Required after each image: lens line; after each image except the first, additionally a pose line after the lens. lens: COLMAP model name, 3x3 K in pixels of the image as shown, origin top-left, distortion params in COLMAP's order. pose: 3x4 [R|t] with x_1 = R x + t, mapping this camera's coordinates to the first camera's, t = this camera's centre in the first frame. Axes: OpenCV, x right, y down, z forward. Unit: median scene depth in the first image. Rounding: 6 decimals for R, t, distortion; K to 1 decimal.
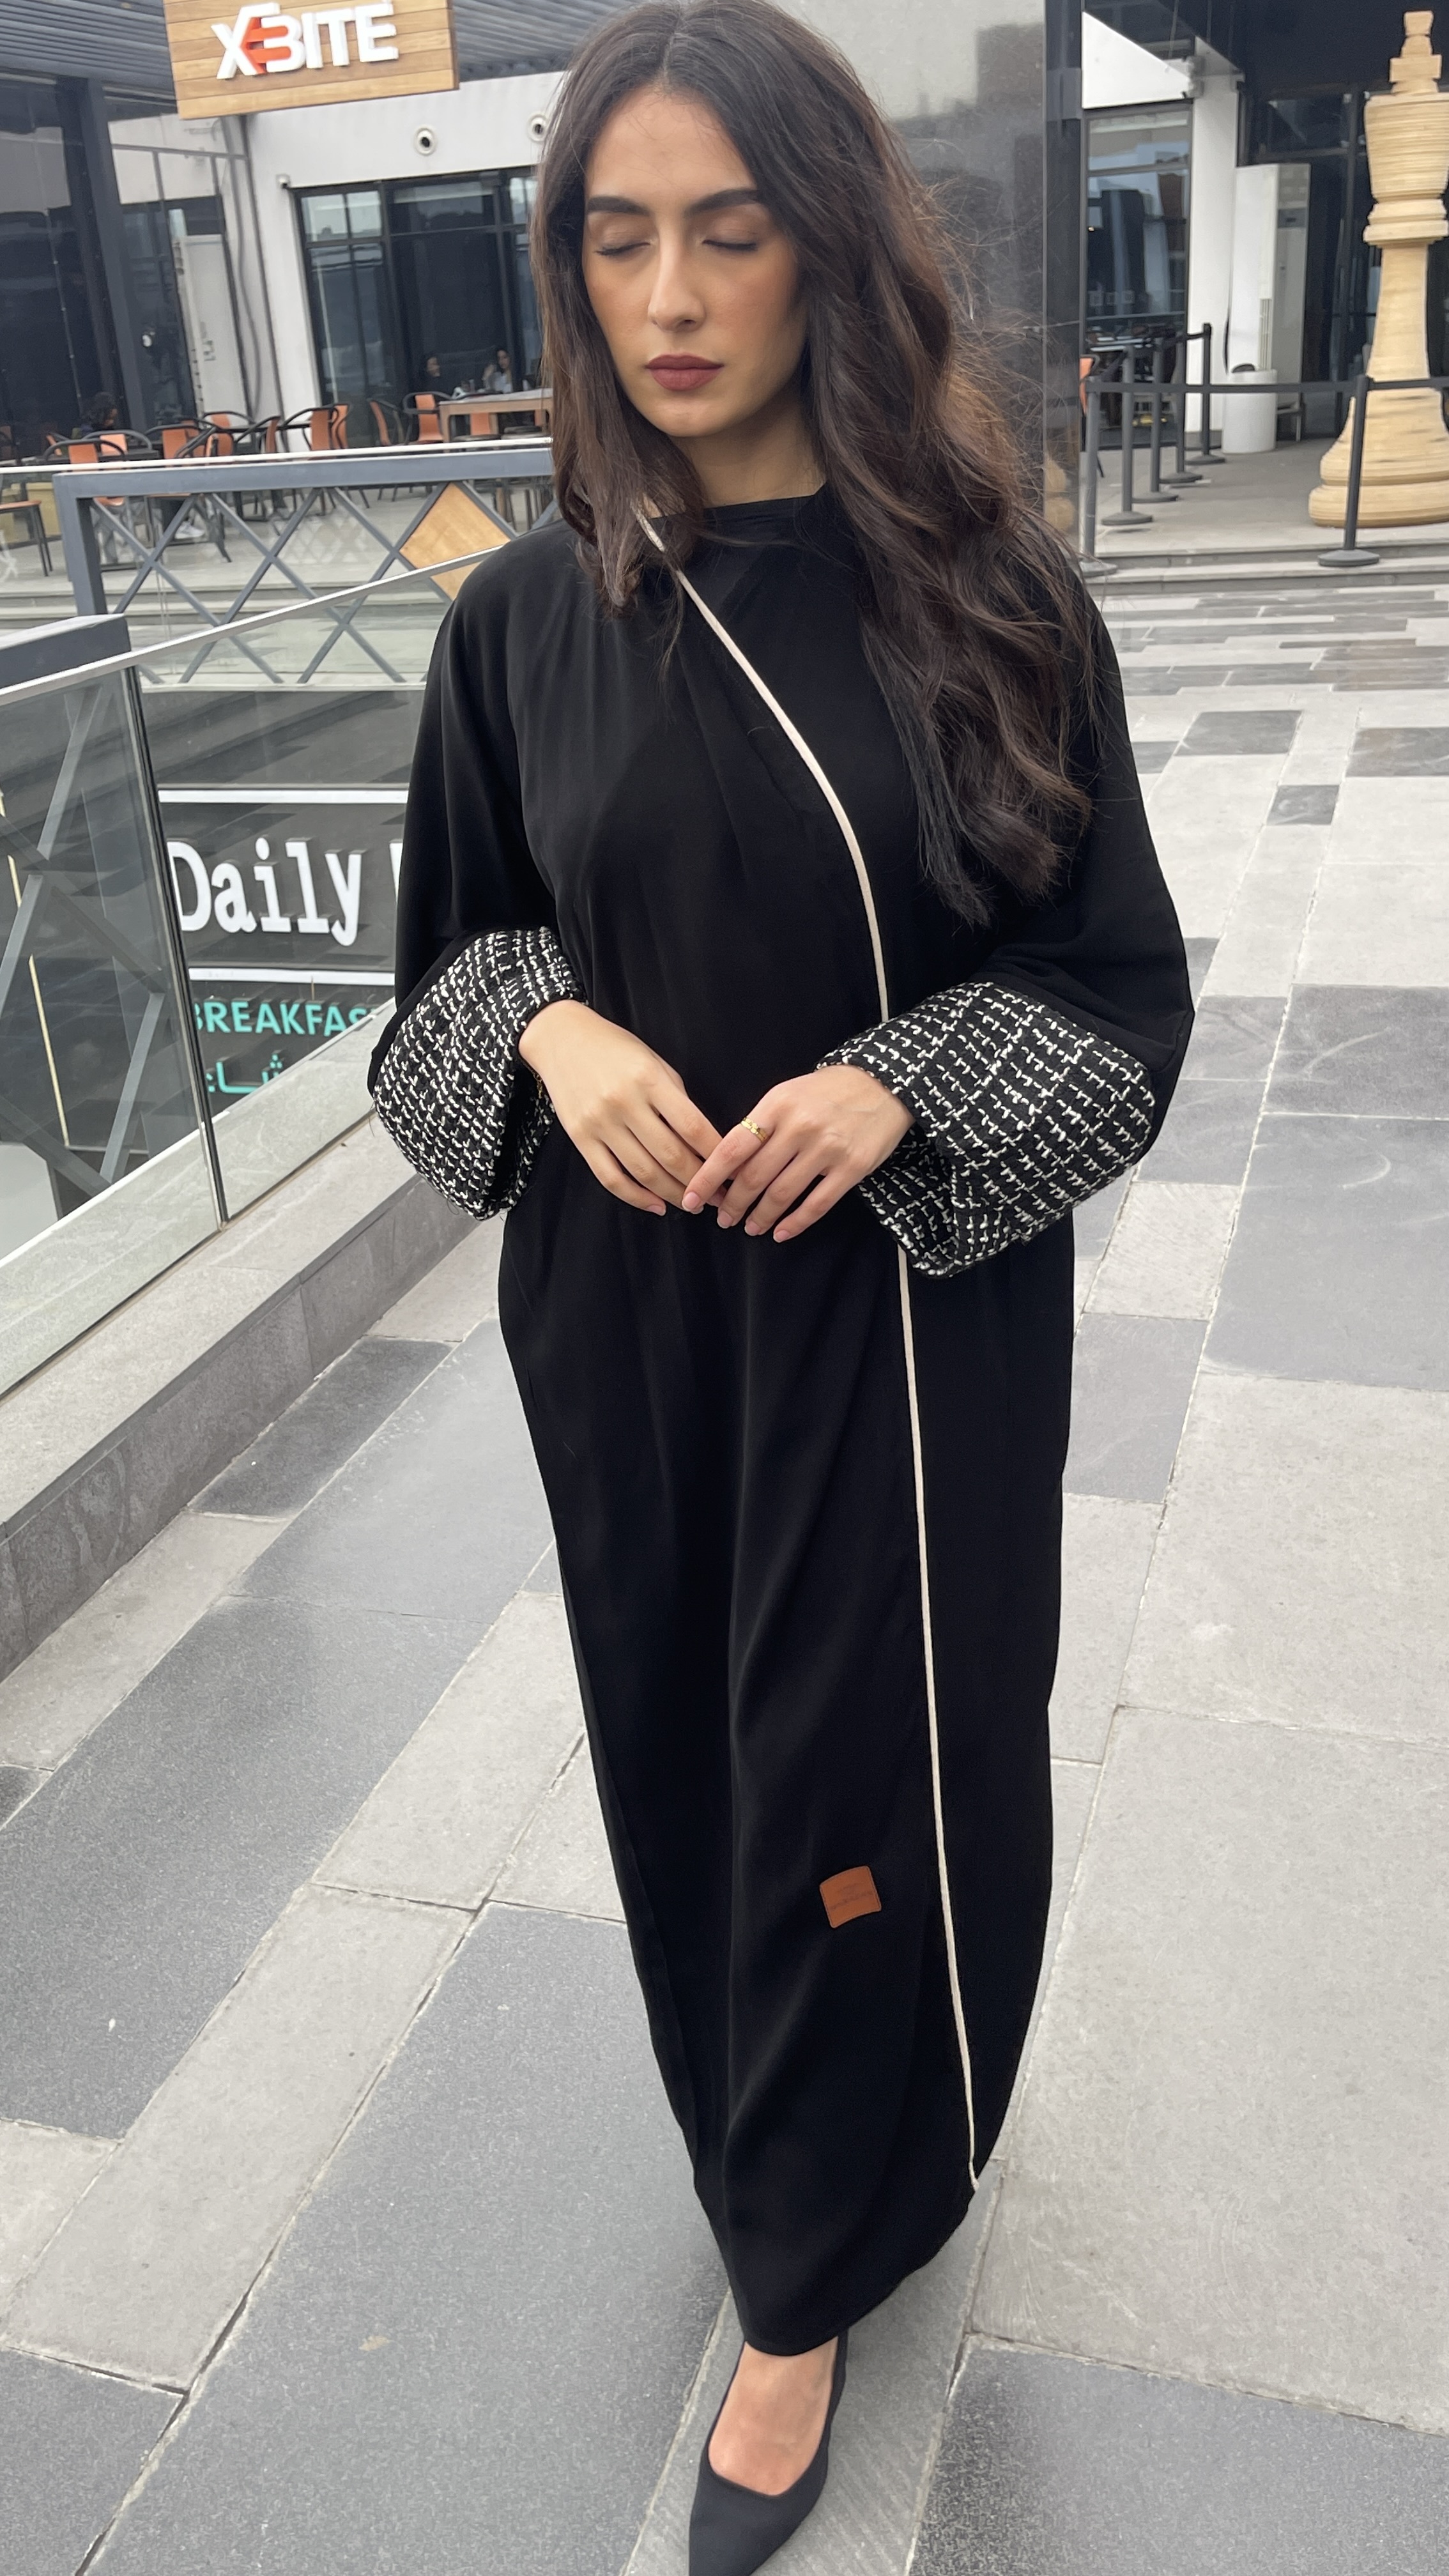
lens RADIAL K [[2180.9, 0, 699.6], [0, 2180.9, 1263.5], [0, 0, 1]] dist [0.037005, -0.013554]
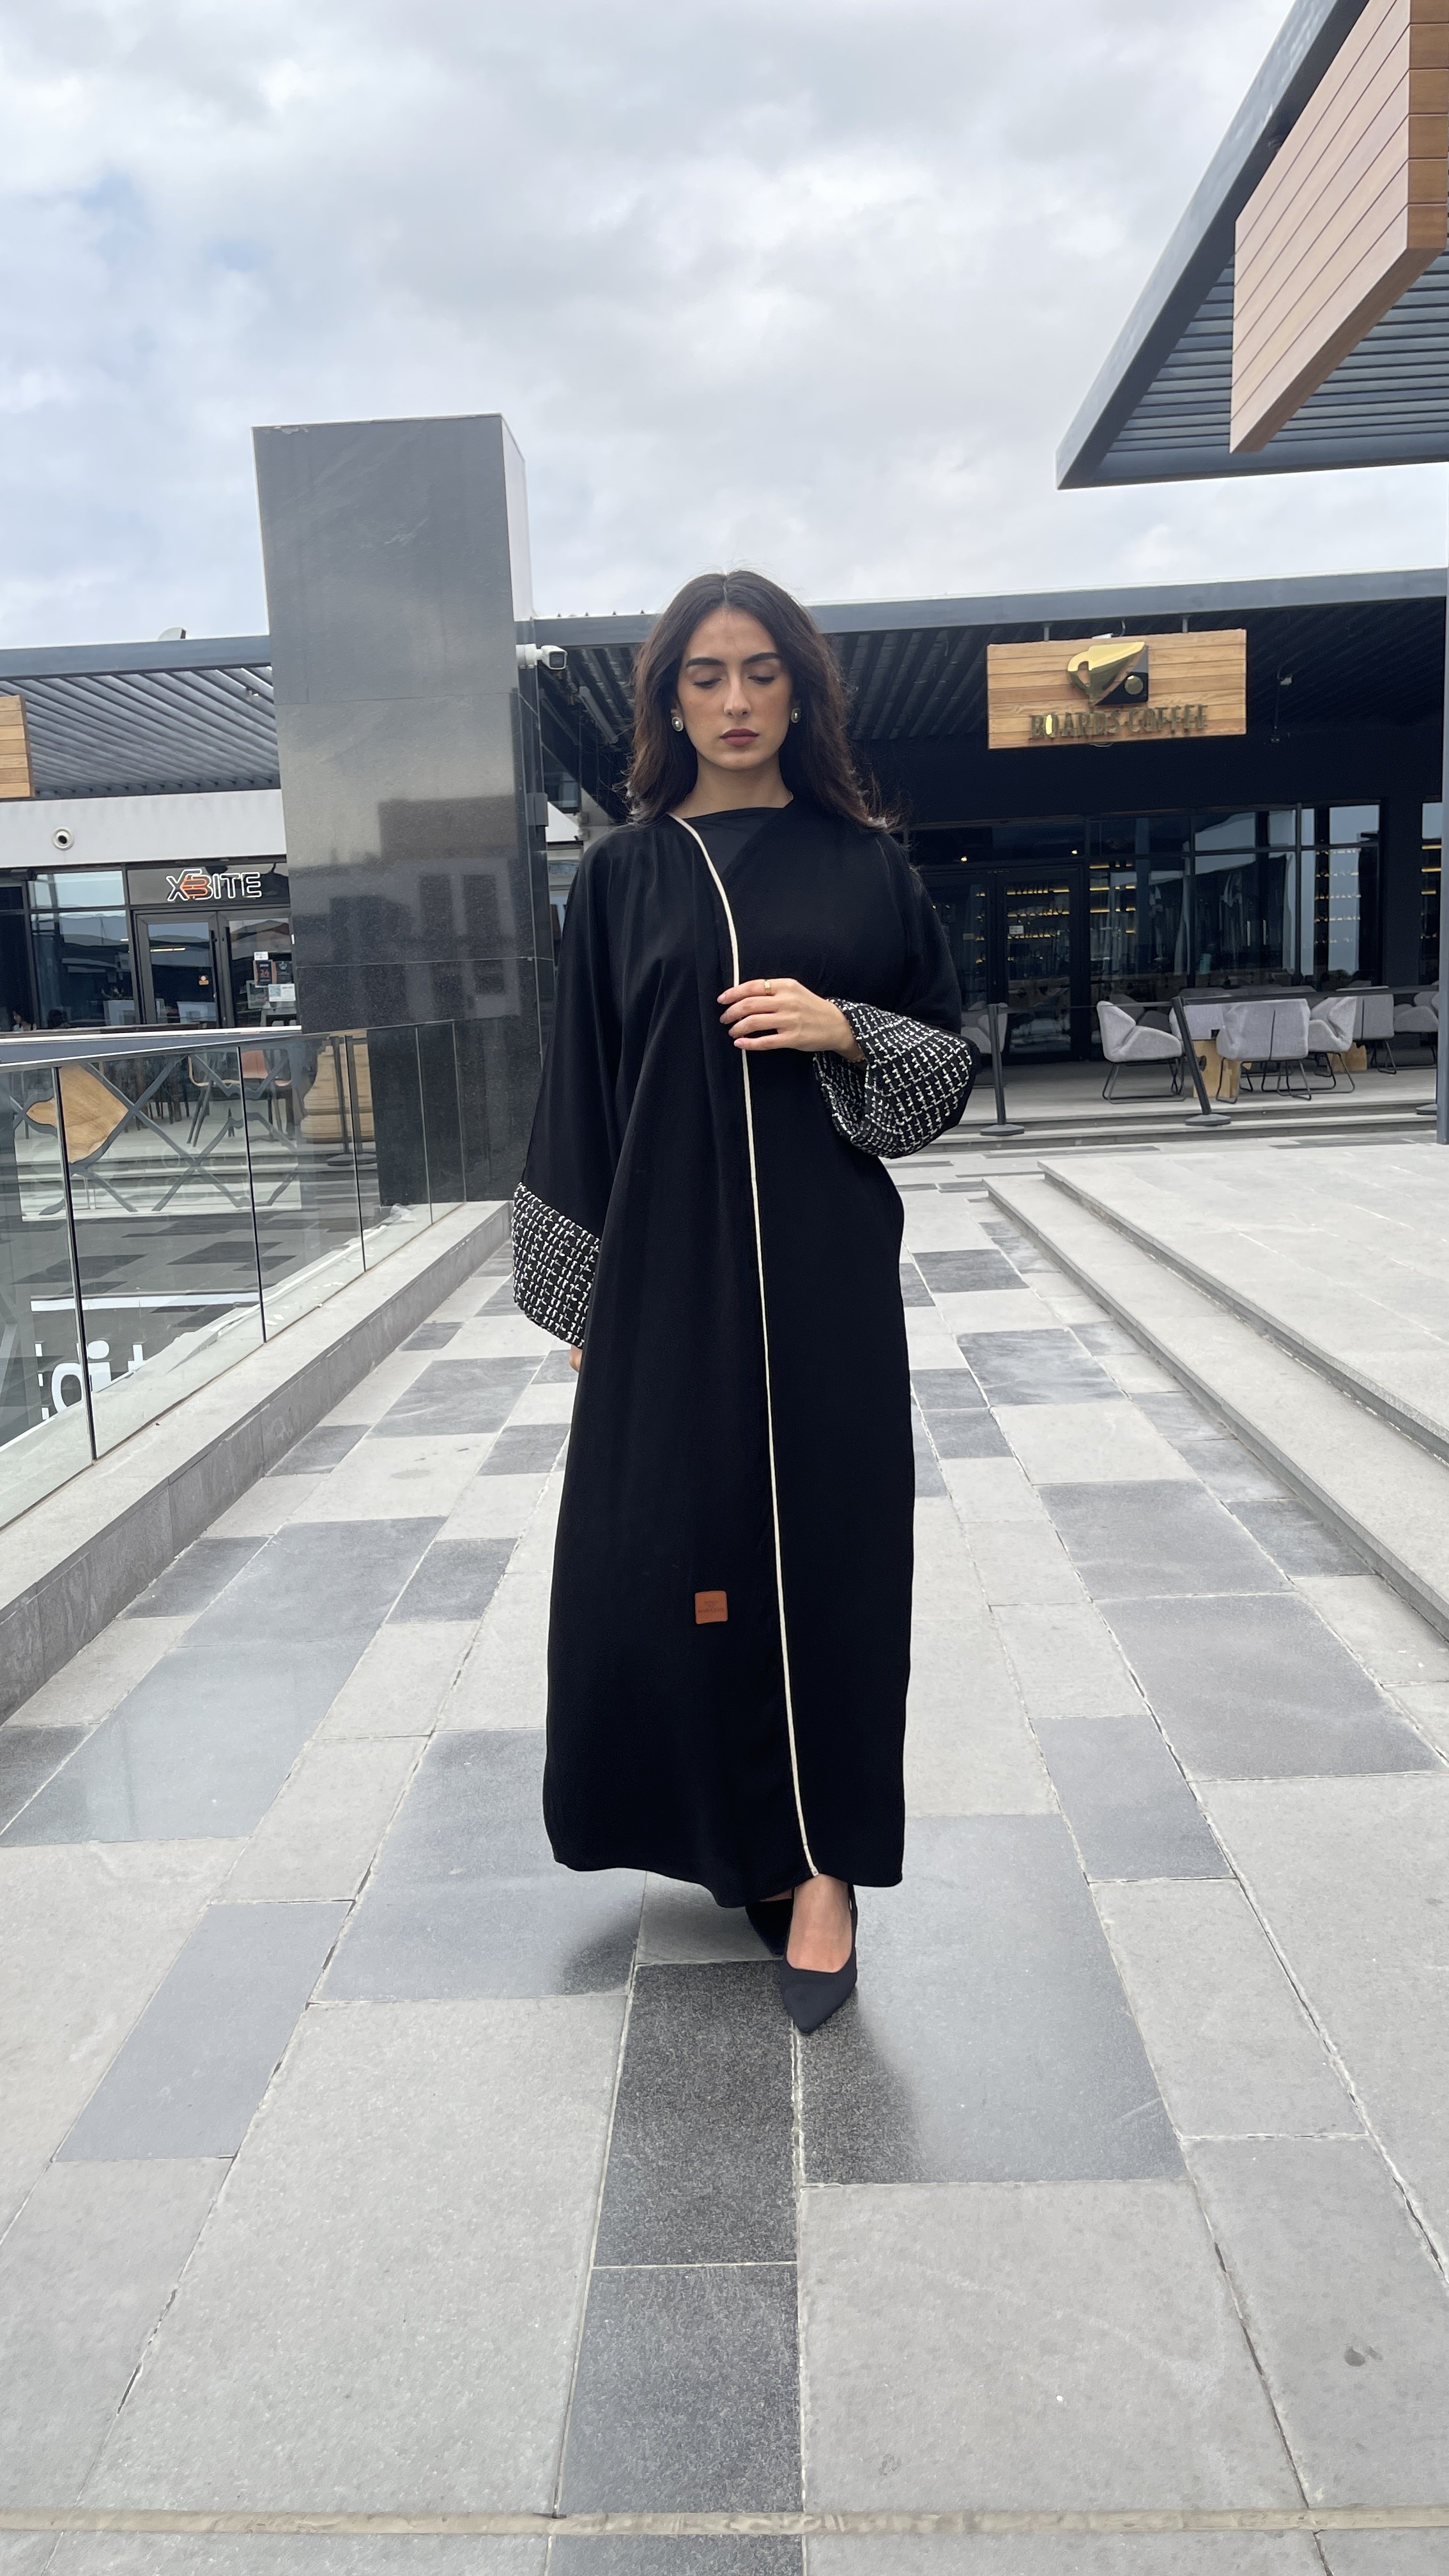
lens RADIAL K [[1971.7, 0, 700.5], [0, 1971.7, 1296.9], [0, 0, 1]] dist [0.064261, -0.086352]
pose [[0.962061, -0.021140, 0.272016, -0.256853], [0.092688, 0.963023, -0.252973, 0.322059], [-0.256609, 0.268588, 0.928446, -0.402527]]
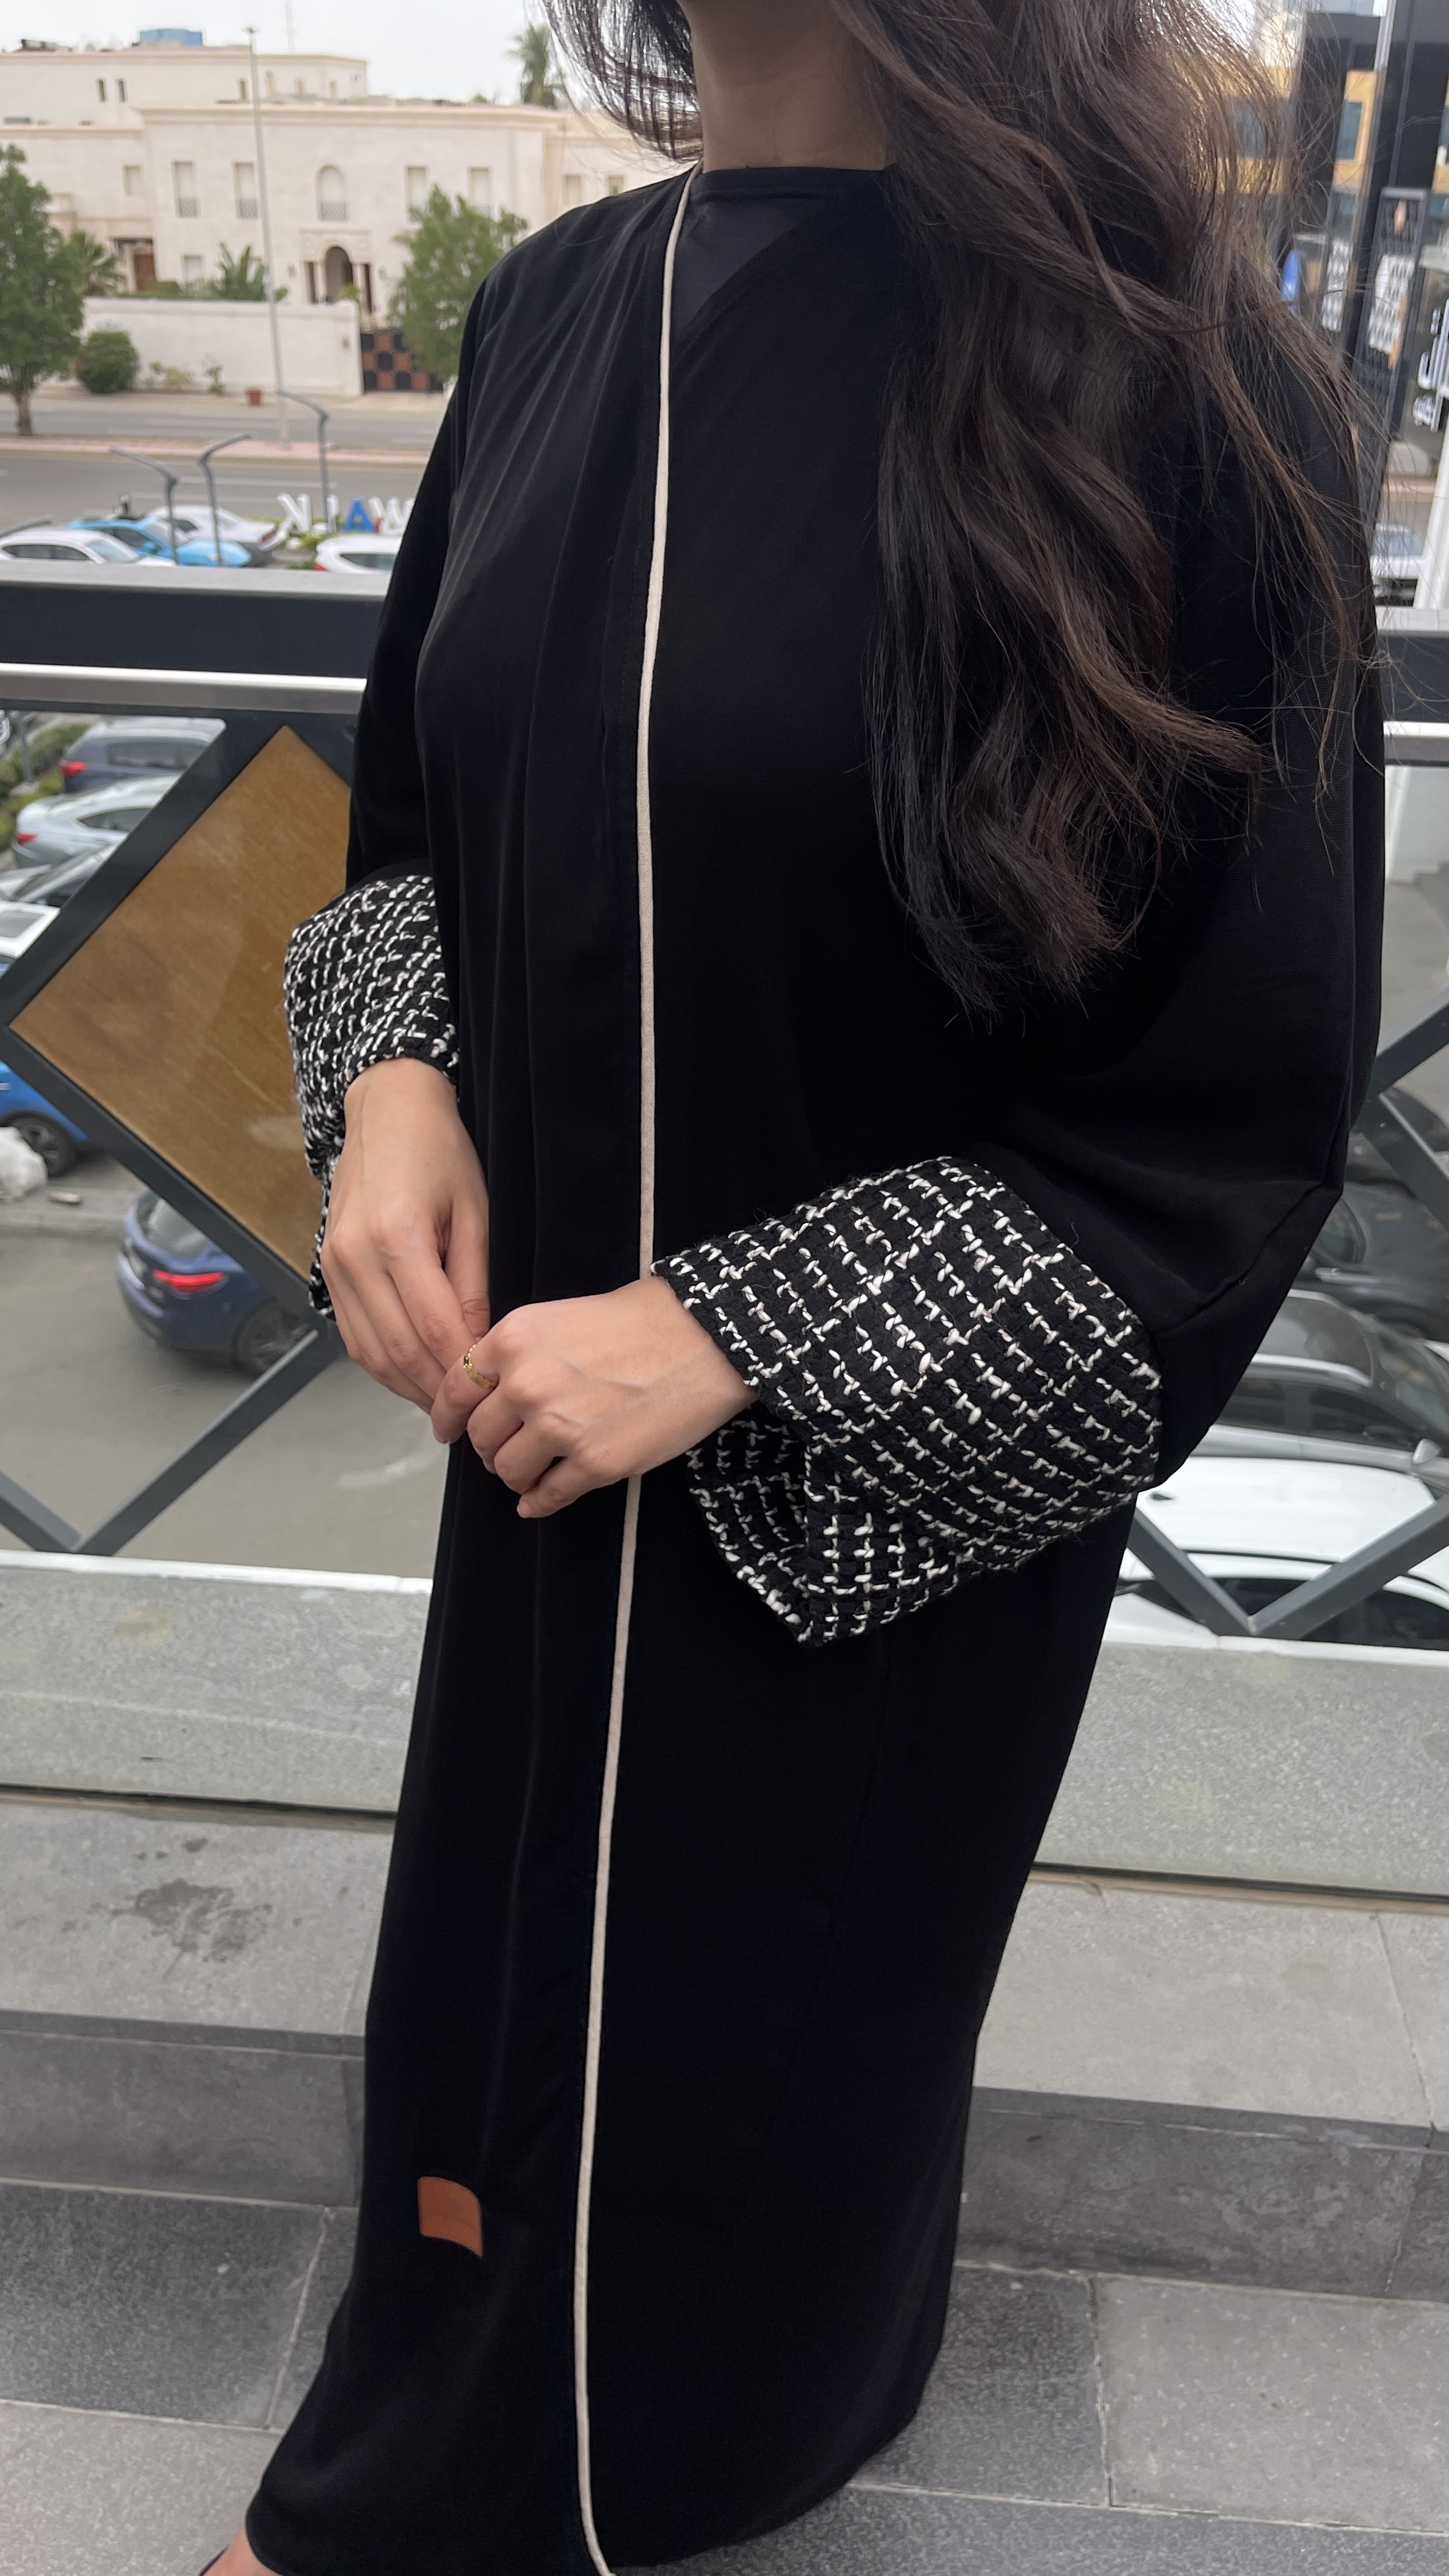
lens RADIAL K [[1971.7, 0, 731.8], [0, 1971.7, 1275.5], [0, 0, 1]] dist [0.064261, -0.086352]
pose [[0.225739, 0.540236, -0.810671, -0.064160], [-0.415268, 0.806122, 0.421569, -0.206998], [0.881246, 0.241481, 0.406315, 0.603630]]
